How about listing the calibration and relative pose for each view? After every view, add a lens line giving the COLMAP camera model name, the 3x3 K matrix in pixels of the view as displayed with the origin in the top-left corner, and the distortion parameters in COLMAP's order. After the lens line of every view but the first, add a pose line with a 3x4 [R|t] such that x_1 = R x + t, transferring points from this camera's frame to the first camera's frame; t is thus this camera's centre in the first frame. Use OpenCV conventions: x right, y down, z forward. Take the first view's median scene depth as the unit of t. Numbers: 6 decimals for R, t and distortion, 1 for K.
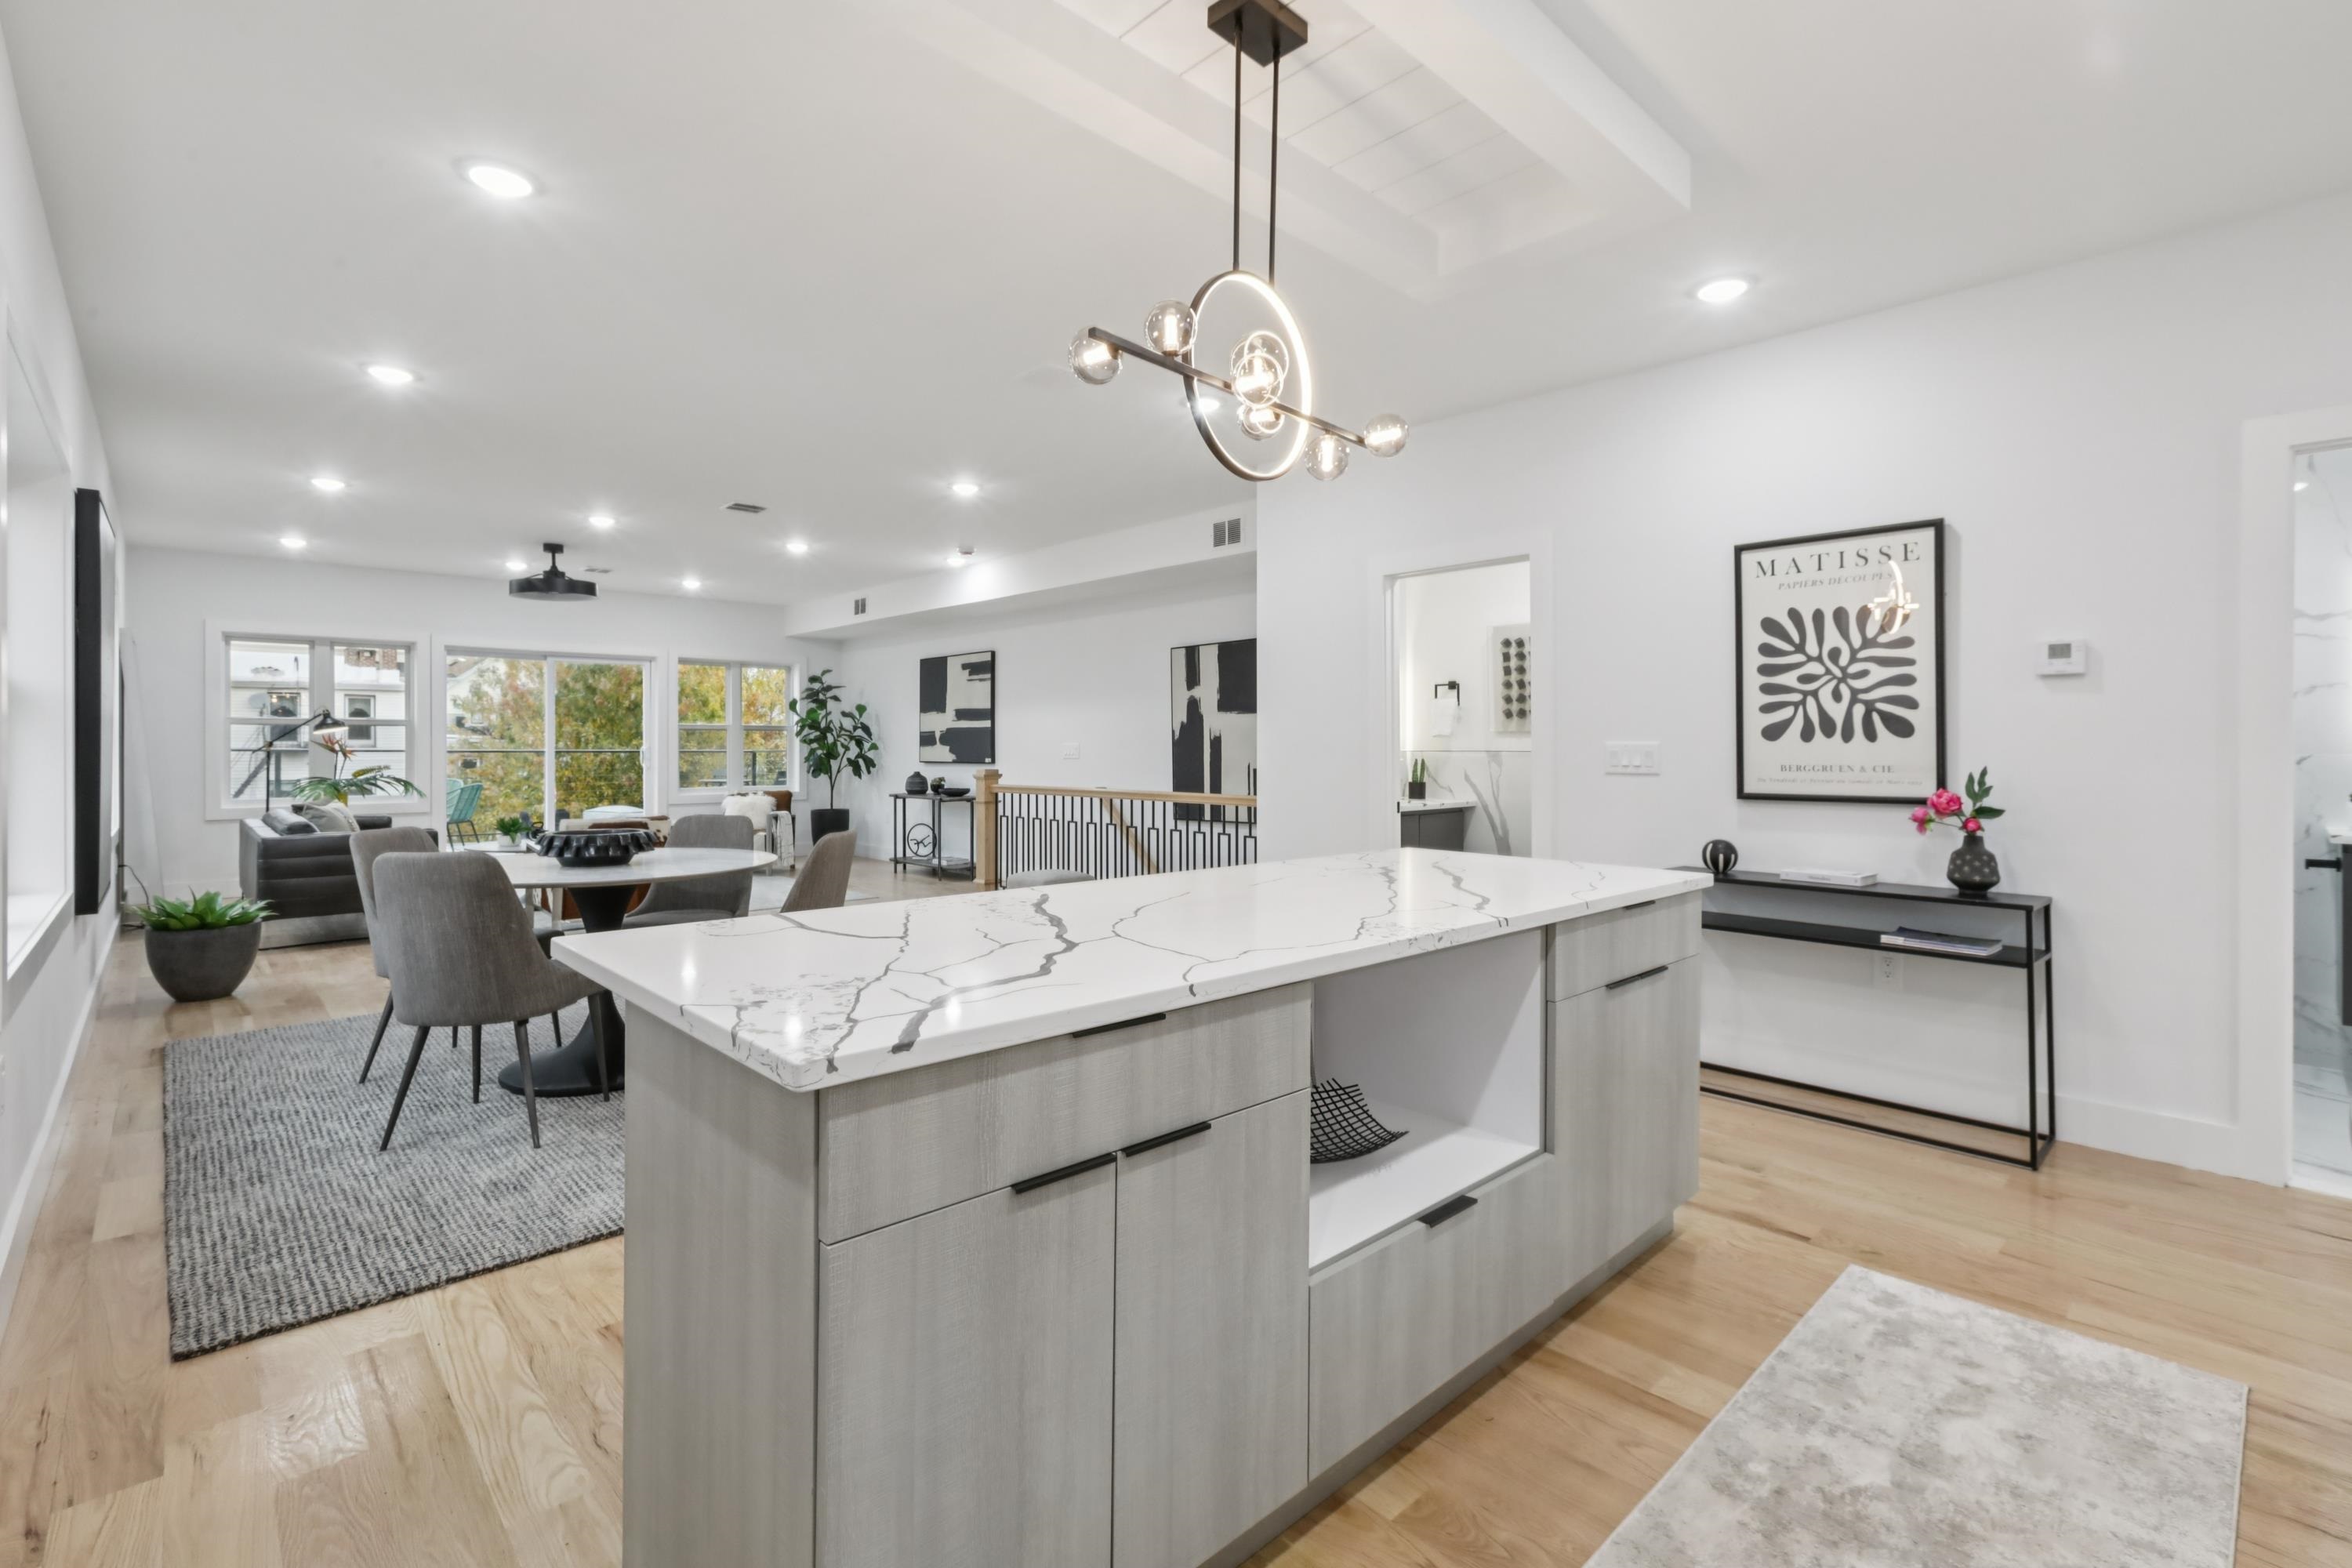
lens RADIAL K [[1066.3, 0, 1185.7], [0, 1066.3, 742.0], [0, 0, 1]] dist [0.000922, 0.000414]
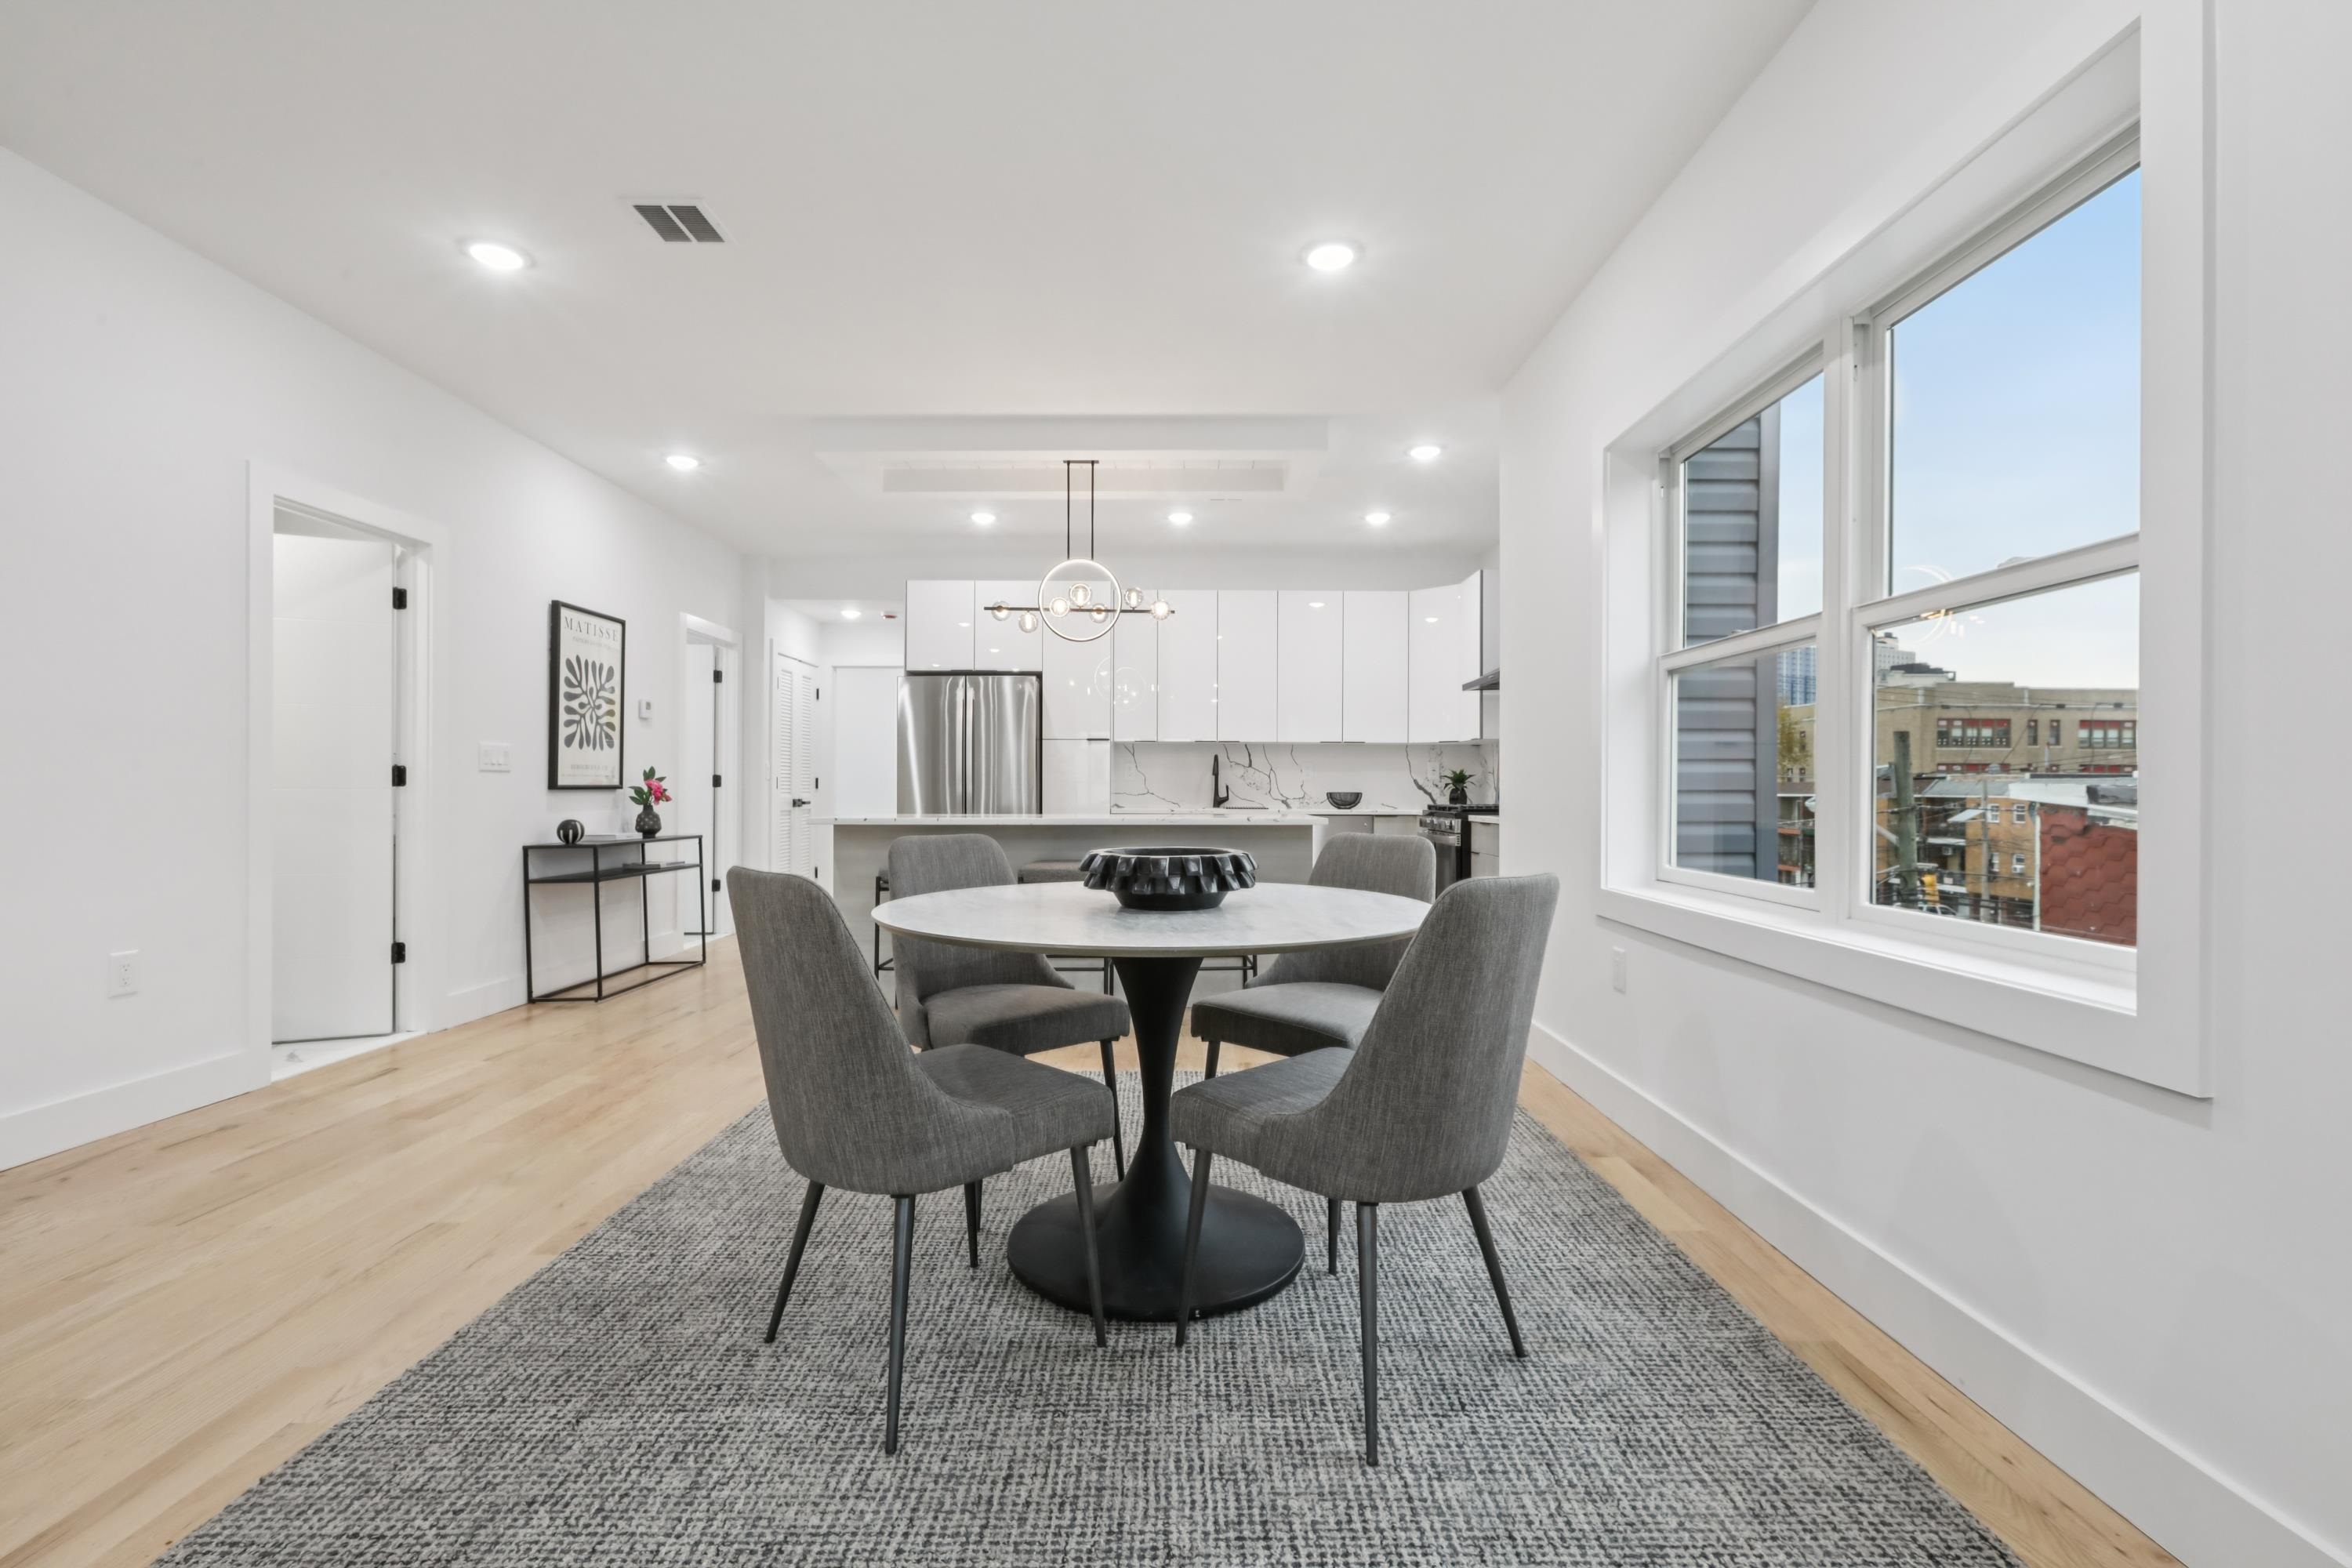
lens RADIAL K [[1037.8, 0, 1178.4], [0, 1037.8, 792.3], [0, 0, 1]] dist [0.002160, 0.000444]
pose [[-0.723710, -0.005862, 0.690080, -0.950535], [-0.007961, 0.999968, 0.000146, 0.050581], [-0.690059, -0.005388, -0.723733, 1.405701]]
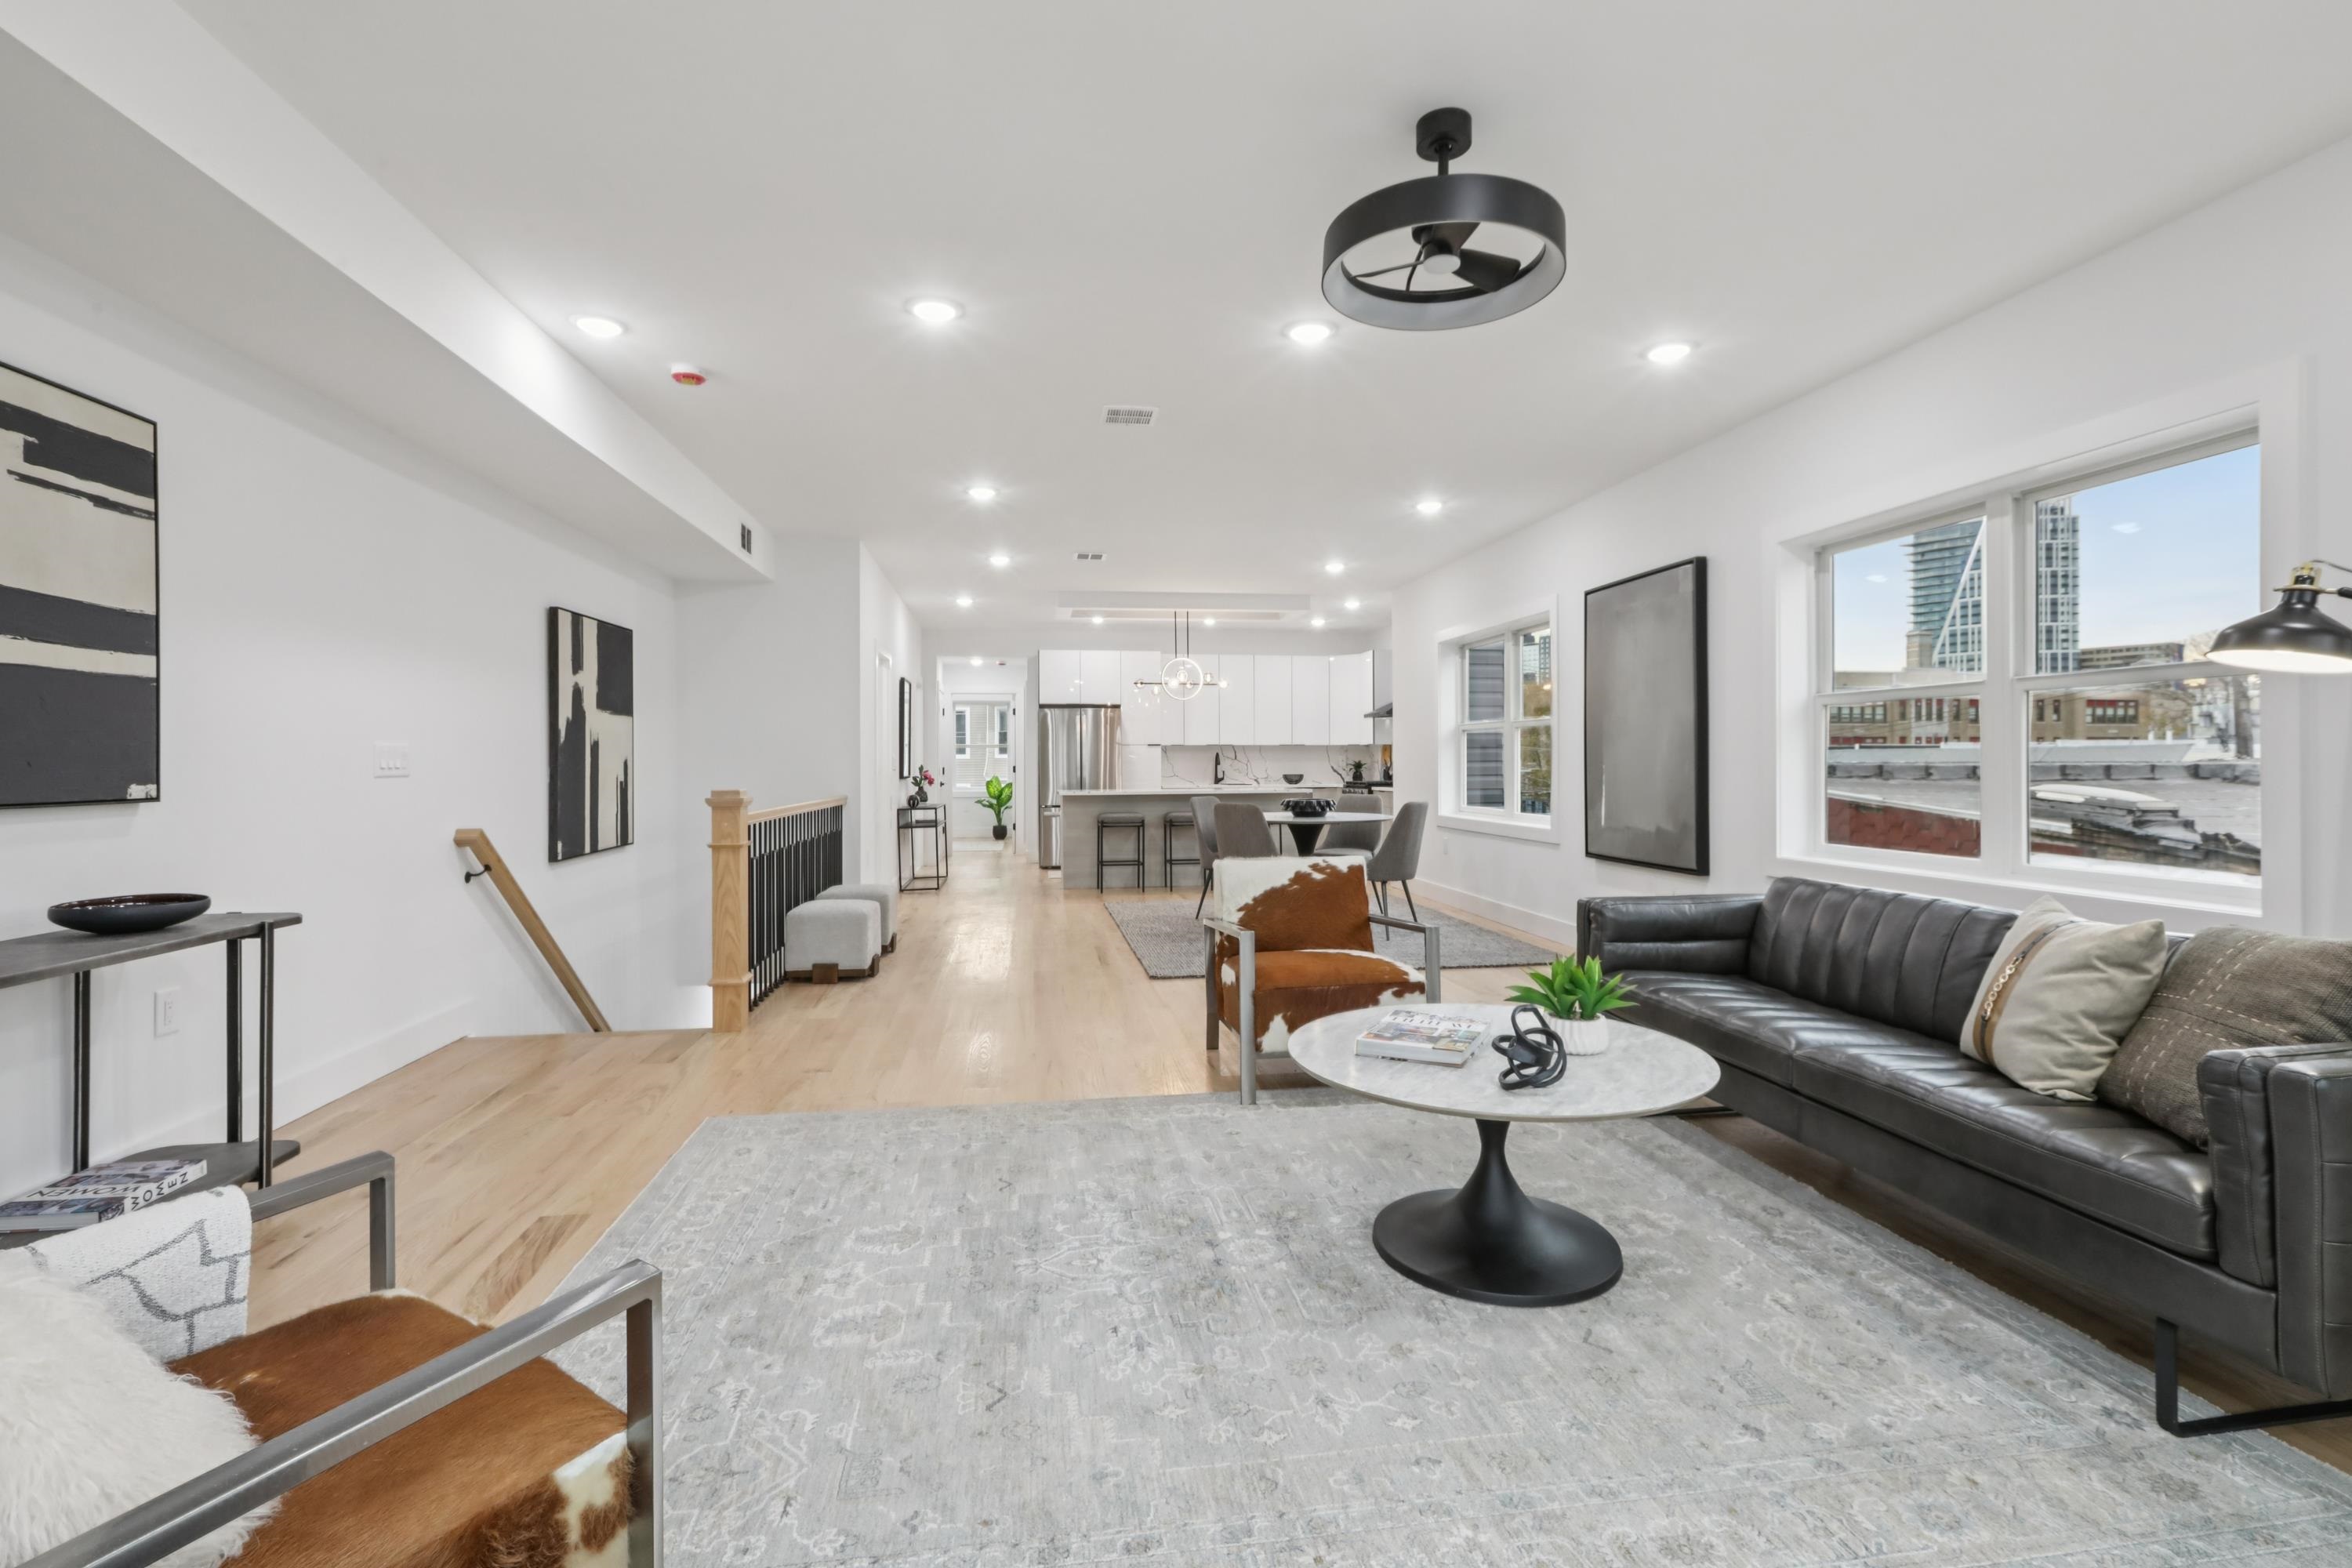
lens RADIAL K [[1050.4, 0, 1172.4], [0, 1050.4, 776.2], [0, 0, 1]] dist [-0.000541, 0.000249]
pose [[-0.812117, -0.003771, 0.583482, -1.435495], [0.001034, 0.999968, 0.007902, 0.028366], [-0.583493, 0.007020, -0.812088, 2.635919]]
